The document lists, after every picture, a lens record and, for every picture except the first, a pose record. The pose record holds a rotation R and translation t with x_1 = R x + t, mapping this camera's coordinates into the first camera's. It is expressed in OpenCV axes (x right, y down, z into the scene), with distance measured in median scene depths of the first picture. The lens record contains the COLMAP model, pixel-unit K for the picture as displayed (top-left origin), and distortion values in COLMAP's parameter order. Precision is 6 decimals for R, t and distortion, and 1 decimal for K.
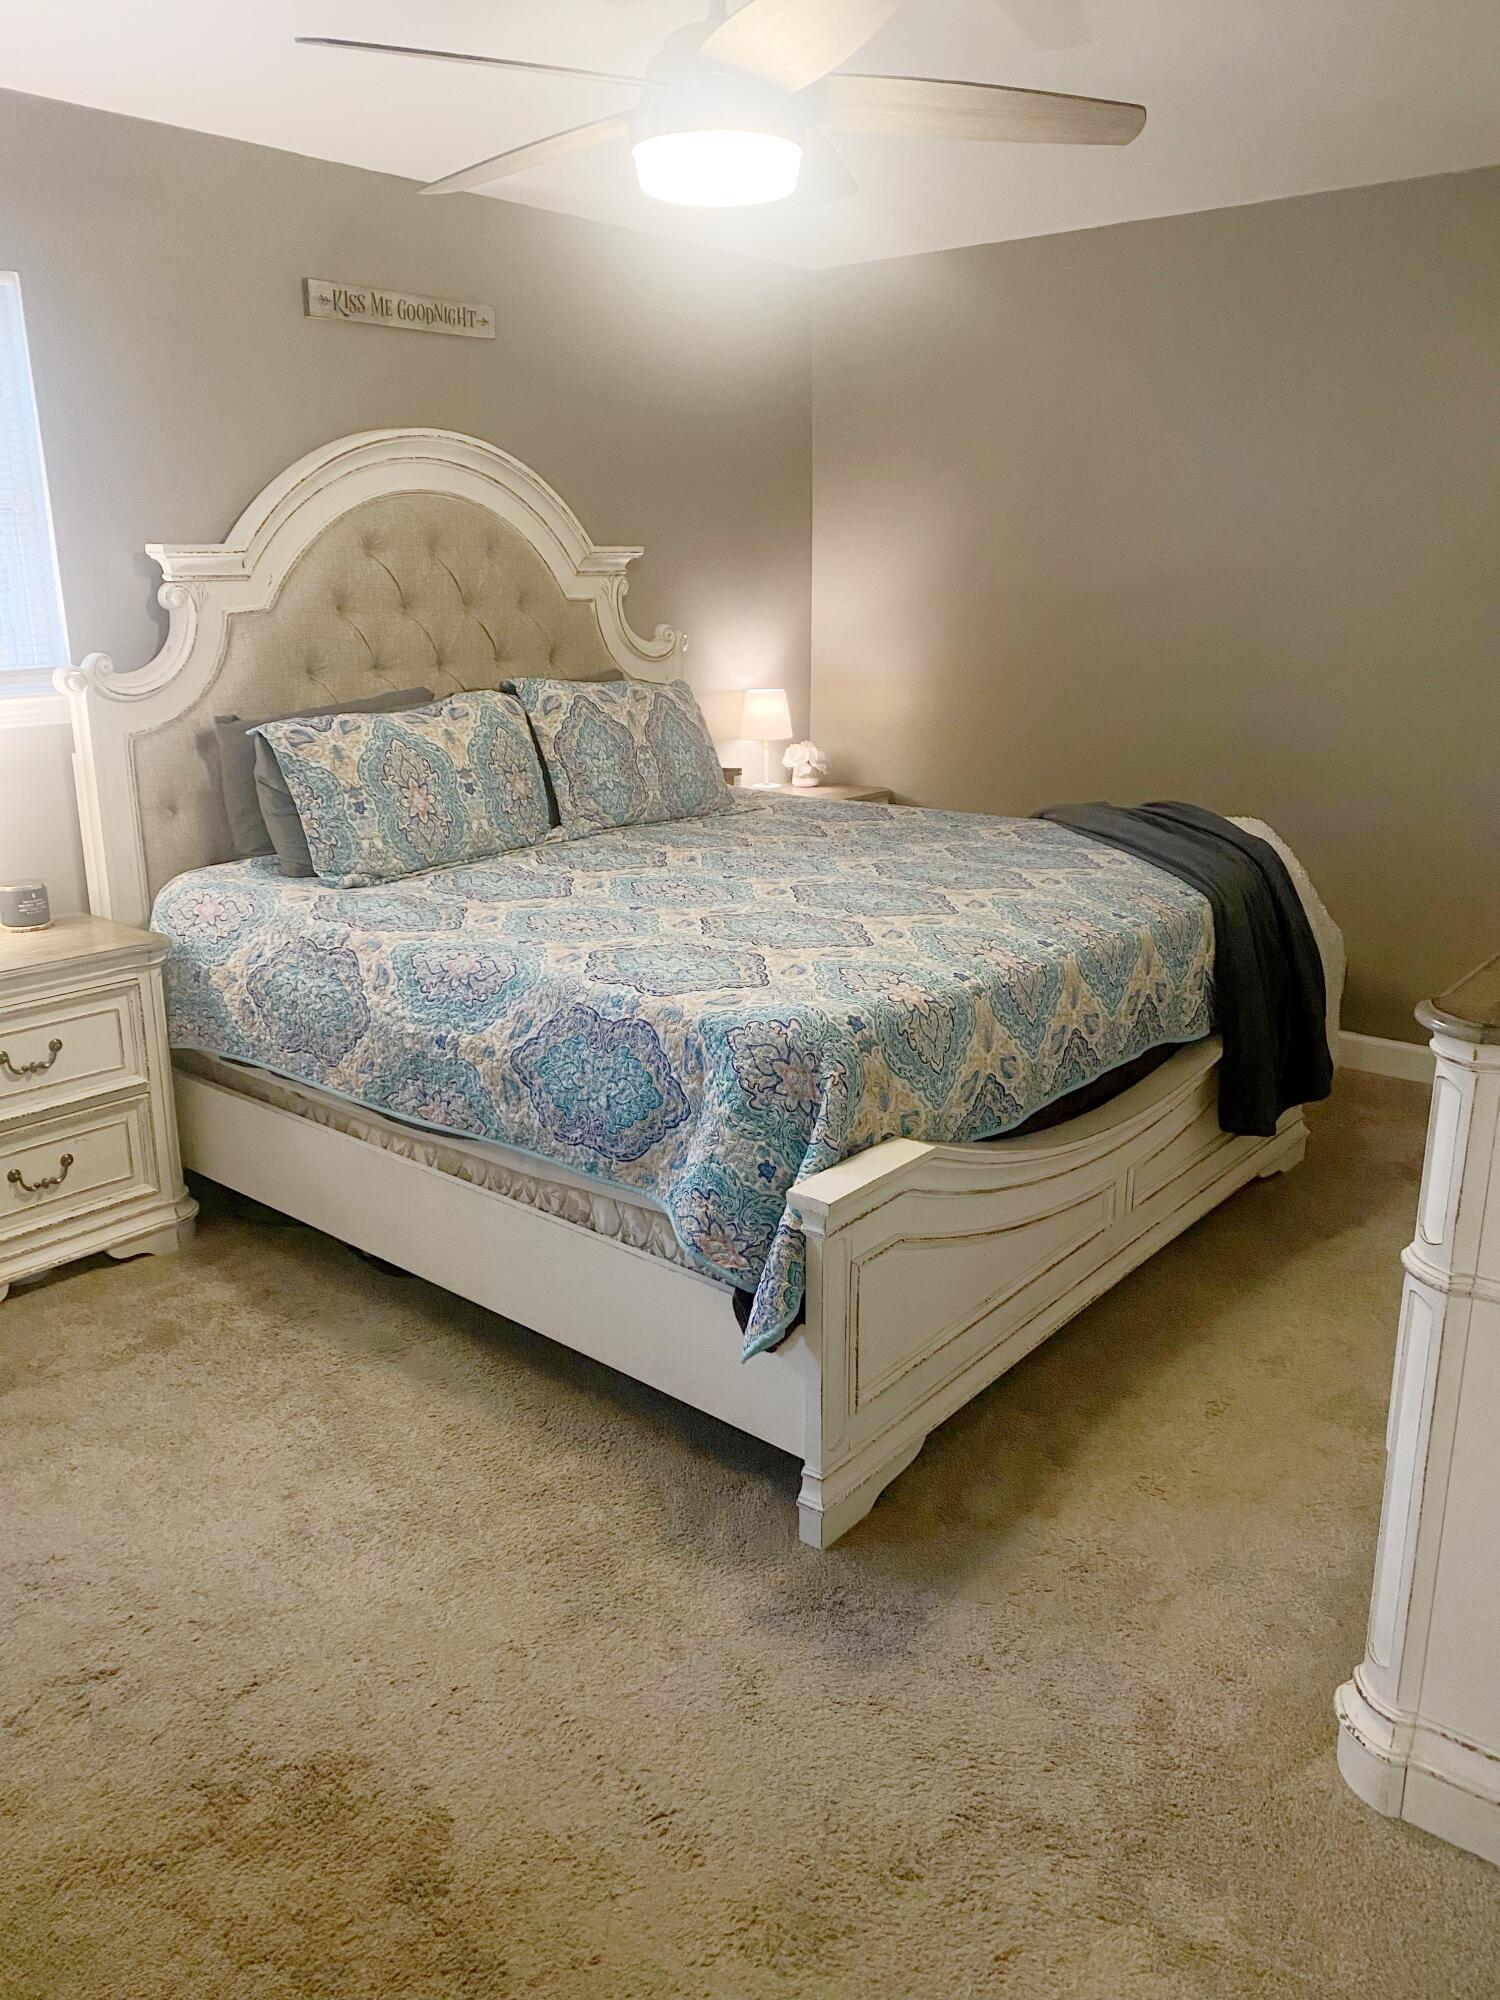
lens RADIAL K [[1527.5, 0, 748.8], [0, 1527.5, 995.4], [0, 0, 1]] dist [0.036343, -0.004824]
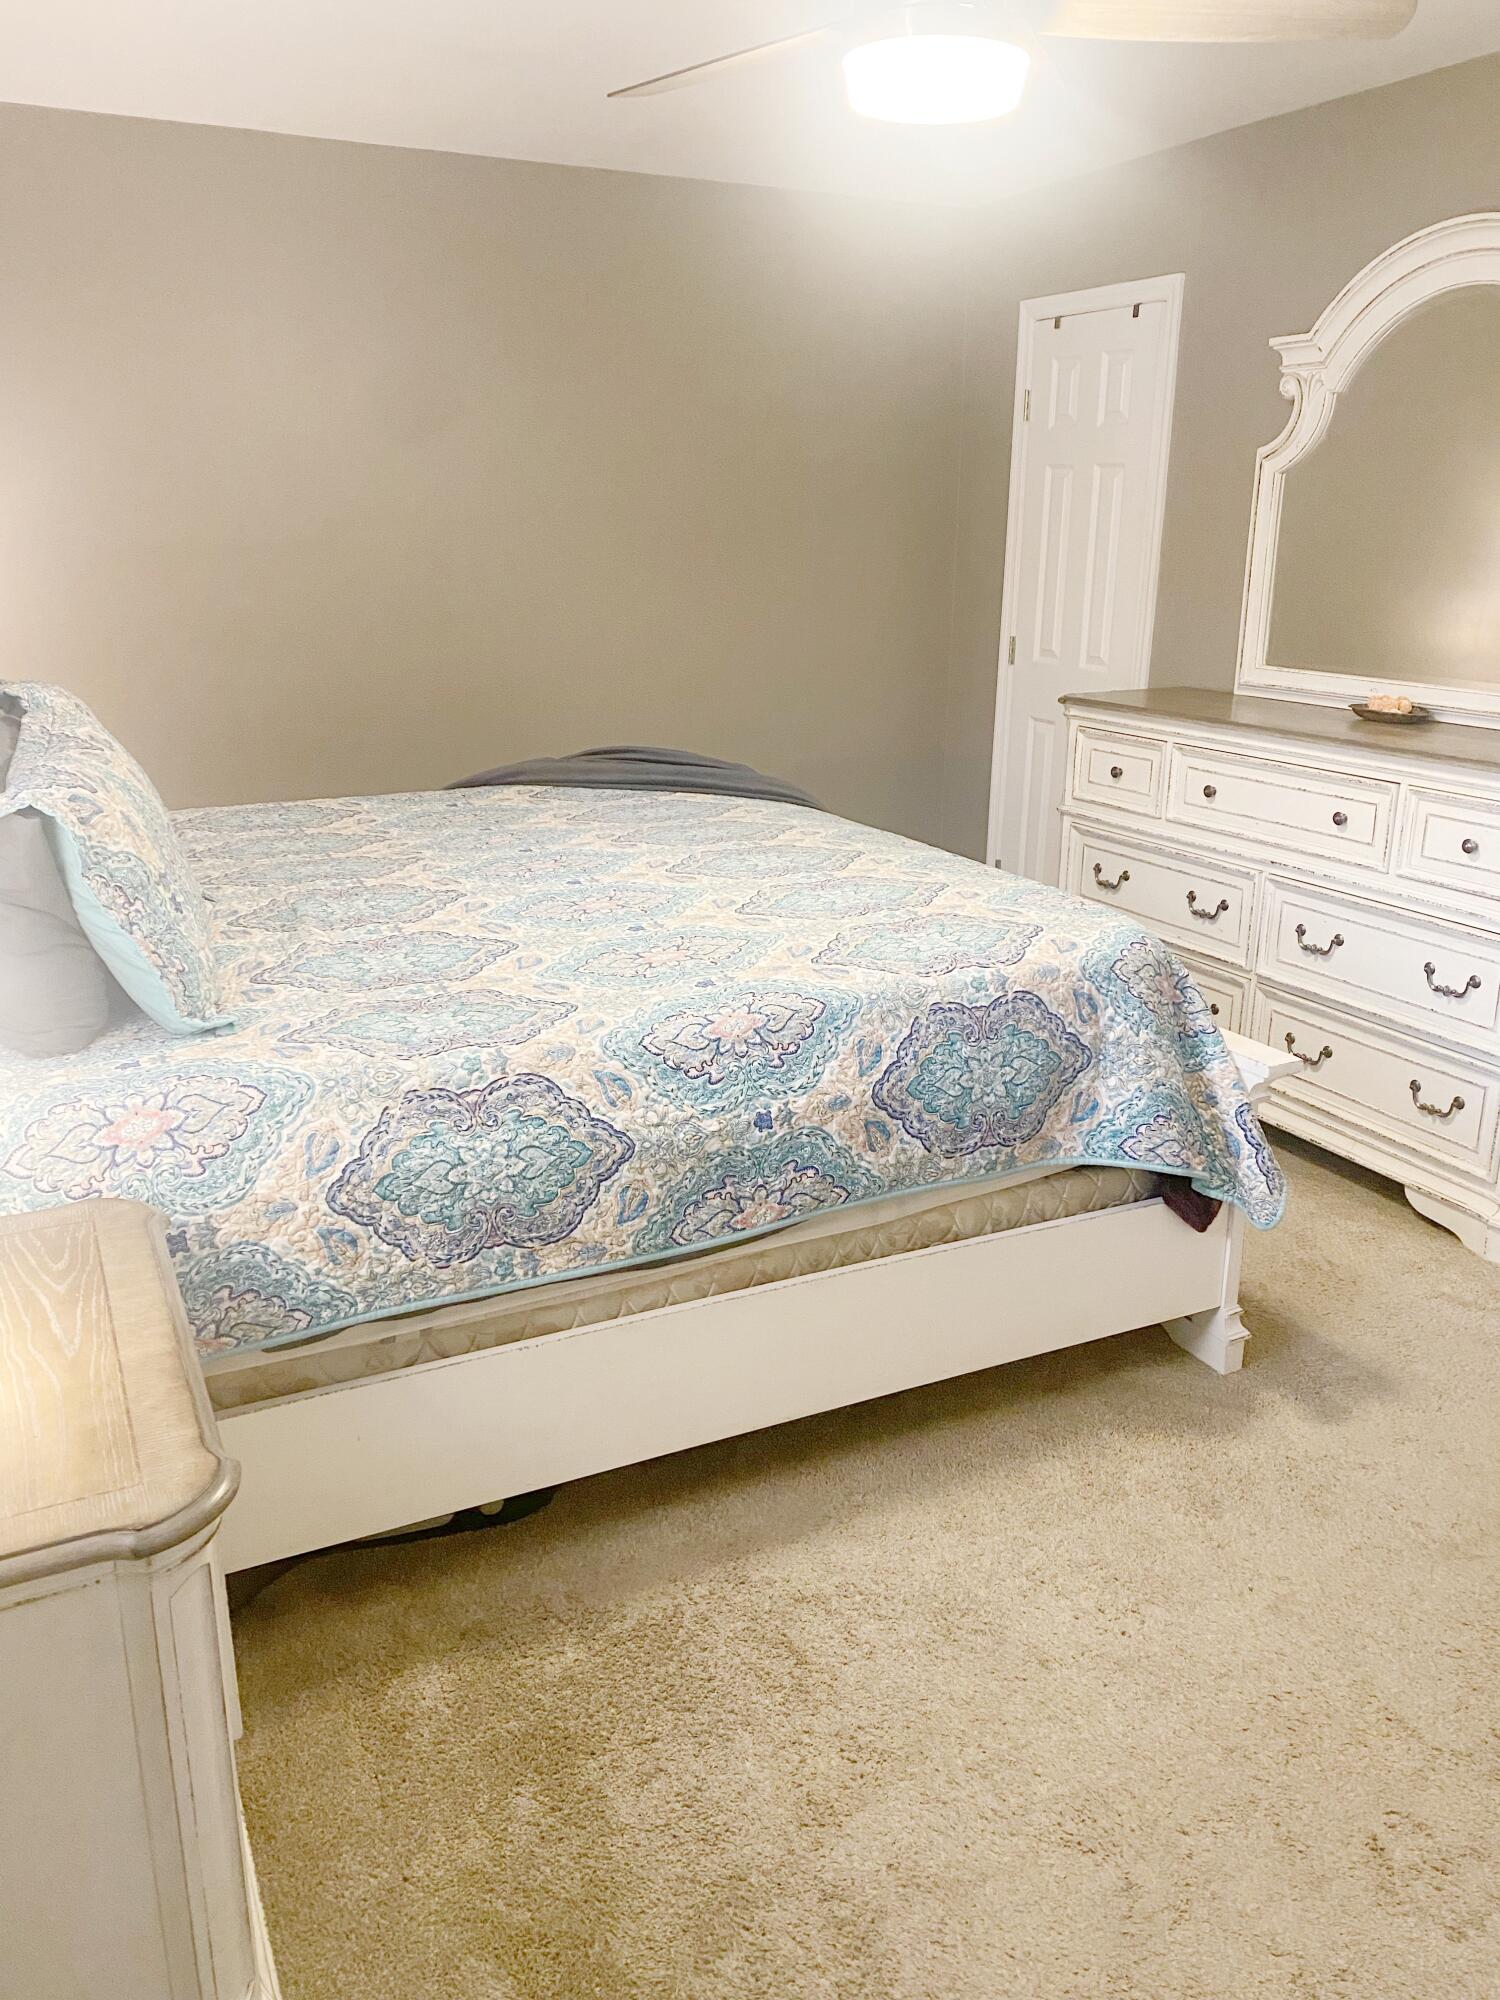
lens RADIAL K [[1527.5, 0, 751.1], [0, 1527.5, 997.0], [0, 0, 1]] dist [0.036343, -0.004824]
pose [[0.394160, -0.273385, 0.877439, -0.879420], [0.238933, 0.952385, 0.189404, -0.181591], [-0.887440, 0.134993, 0.440713, 0.657373]]
